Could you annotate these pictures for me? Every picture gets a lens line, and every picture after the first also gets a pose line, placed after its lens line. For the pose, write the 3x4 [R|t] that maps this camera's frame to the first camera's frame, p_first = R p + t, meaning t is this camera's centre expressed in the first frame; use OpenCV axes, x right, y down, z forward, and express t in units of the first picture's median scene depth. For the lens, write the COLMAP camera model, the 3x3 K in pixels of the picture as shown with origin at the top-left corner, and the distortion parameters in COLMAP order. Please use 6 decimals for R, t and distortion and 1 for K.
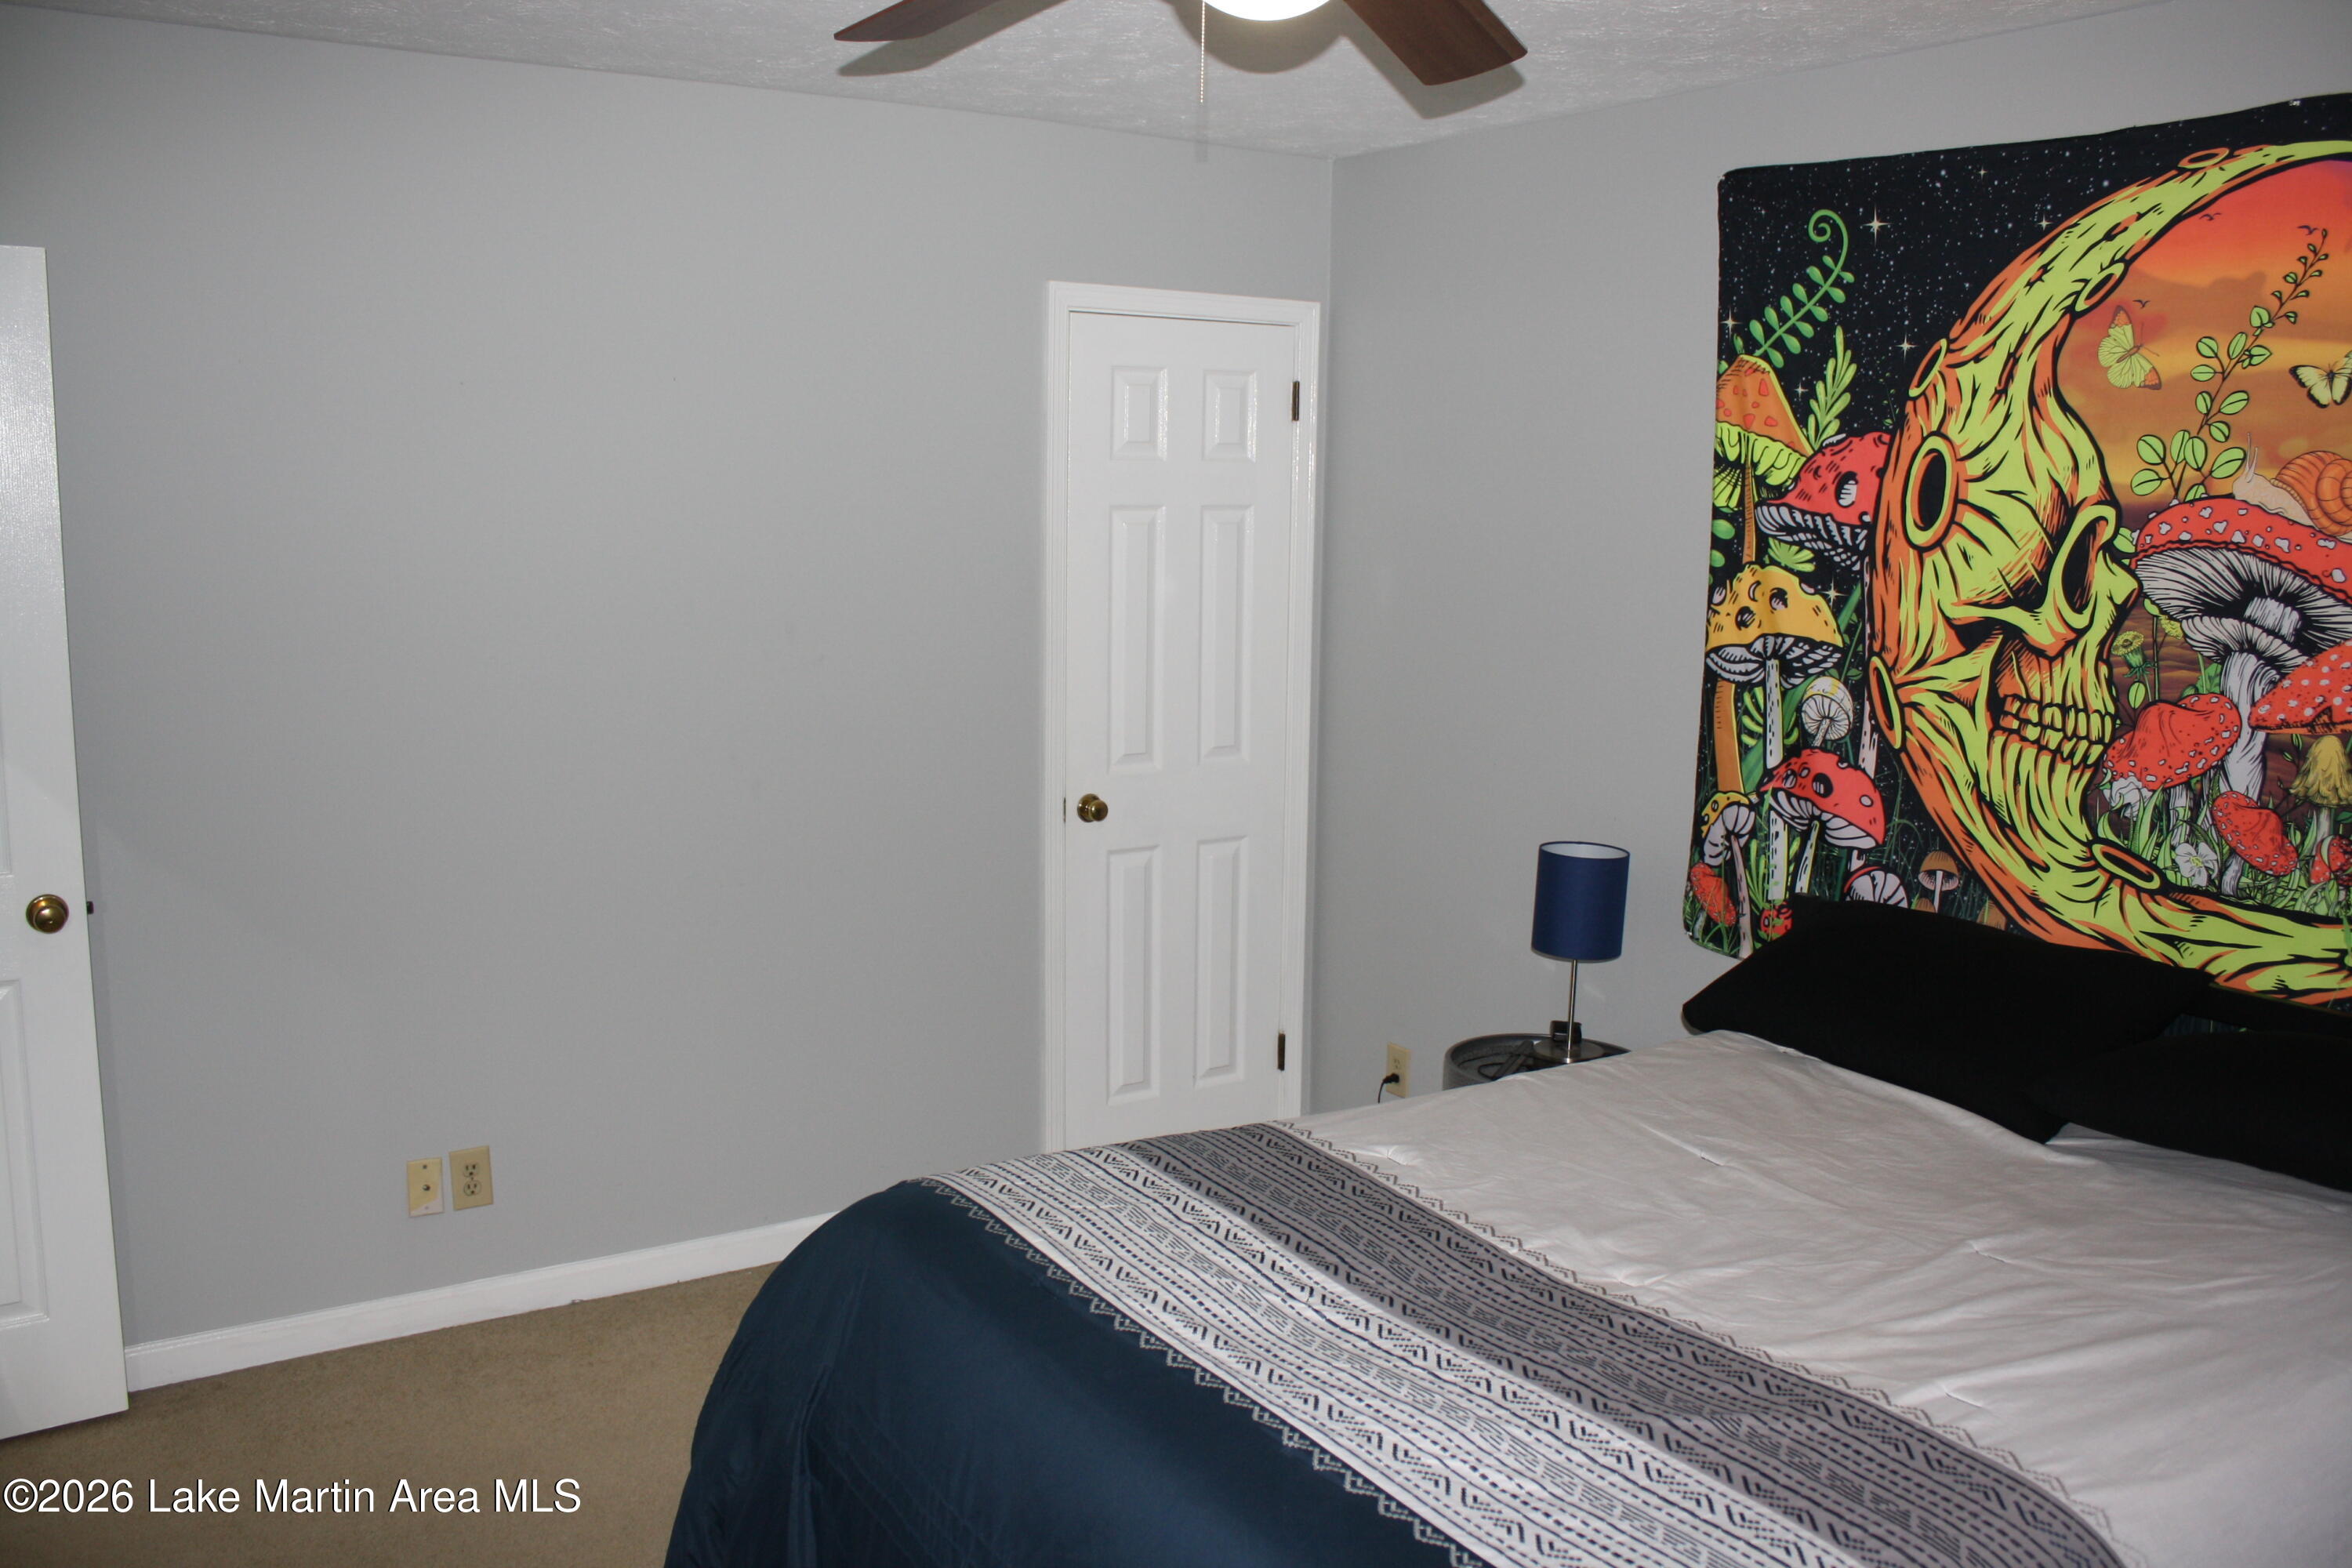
lens RADIAL K [[1984.0, 0, 1169.3], [0, 1984.0, 777.8], [0, 0, 1]] dist [-0.113750, 0.078324]
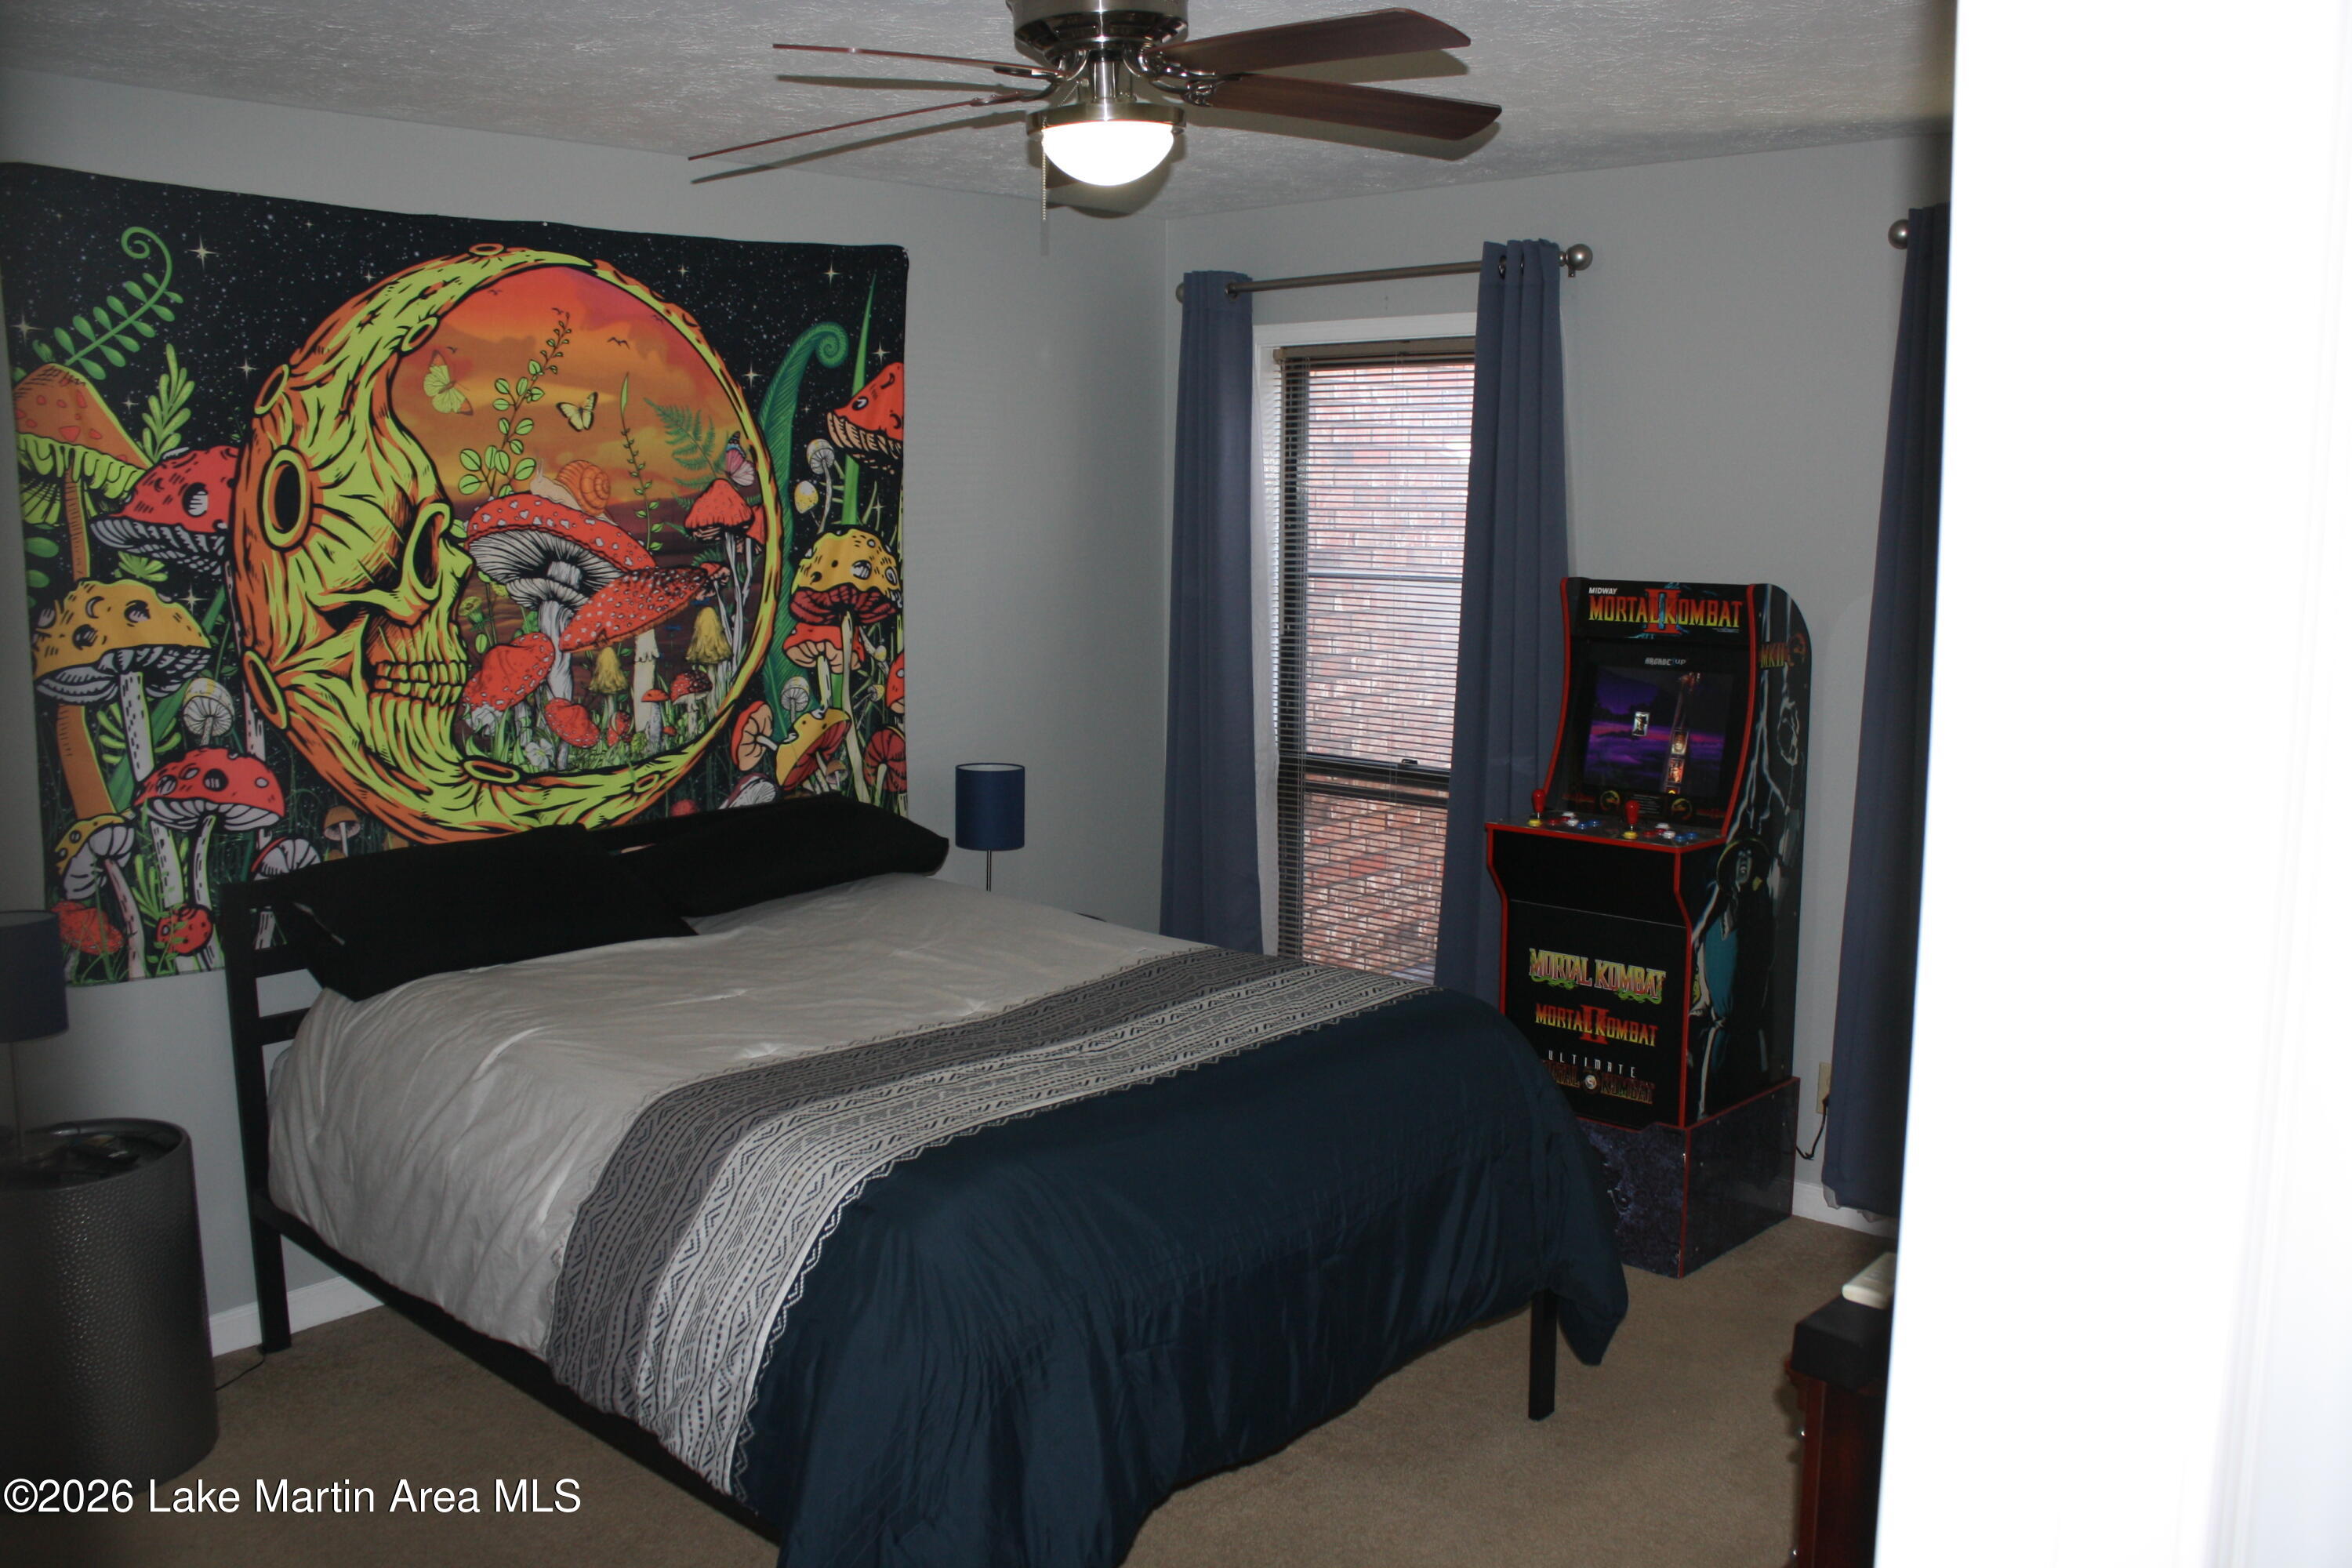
lens RADIAL K [[1984.0, 0, 1180.9], [0, 1984.0, 804.6], [0, 0, 1]] dist [-0.113750, 0.078324]
pose [[-0.260847, -0.163809, 0.951381, -0.887580], [0.146030, 0.967463, 0.206616, -0.136946], [-0.954272, 0.192825, -0.228438, 0.828391]]
